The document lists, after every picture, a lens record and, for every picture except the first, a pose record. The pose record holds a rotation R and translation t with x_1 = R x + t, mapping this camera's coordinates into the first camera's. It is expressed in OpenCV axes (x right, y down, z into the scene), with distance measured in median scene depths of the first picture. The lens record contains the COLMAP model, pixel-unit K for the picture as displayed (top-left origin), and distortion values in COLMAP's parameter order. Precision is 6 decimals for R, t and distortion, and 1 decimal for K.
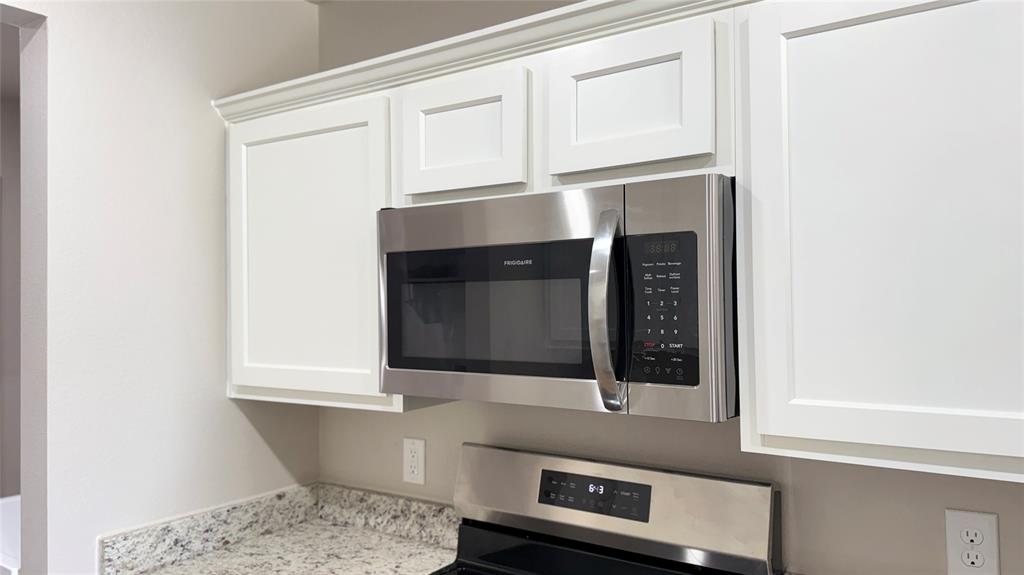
lens RADIAL K [[727.2, 0, 511.0], [0, 727.2, 317.3], [0, 0, 1]] dist [0.048827, -0.056408]
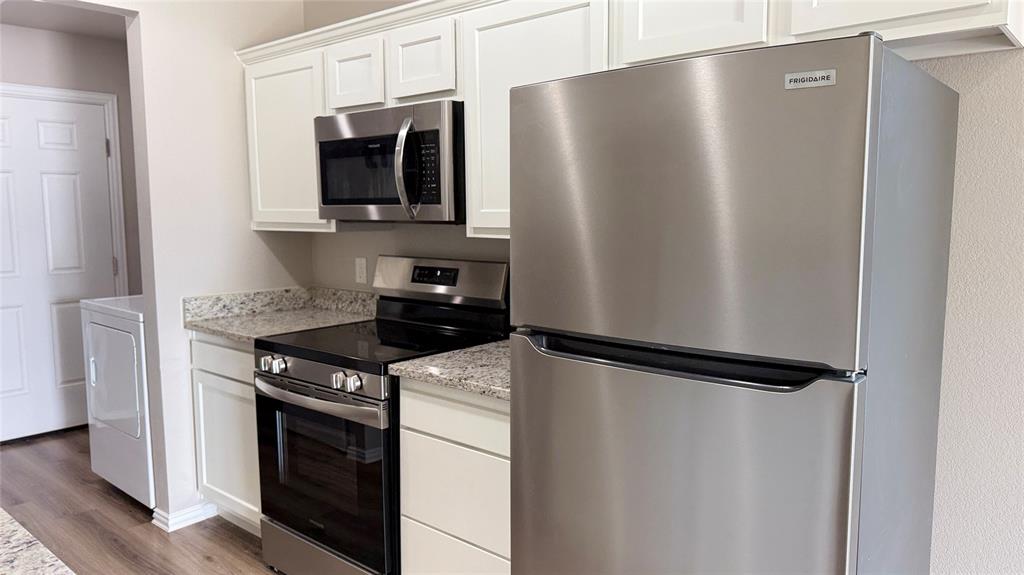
lens RADIAL K [[727.2, 0, 516.2], [0, 727.2, 292.5], [0, 0, 1]] dist [0.048827, -0.056408]
pose [[0.993049, 0.011587, -0.117132, 0.464601], [0.001130, 0.994159, 0.107923, 0.077831], [0.117699, -0.107305, 0.987235, -0.685124]]
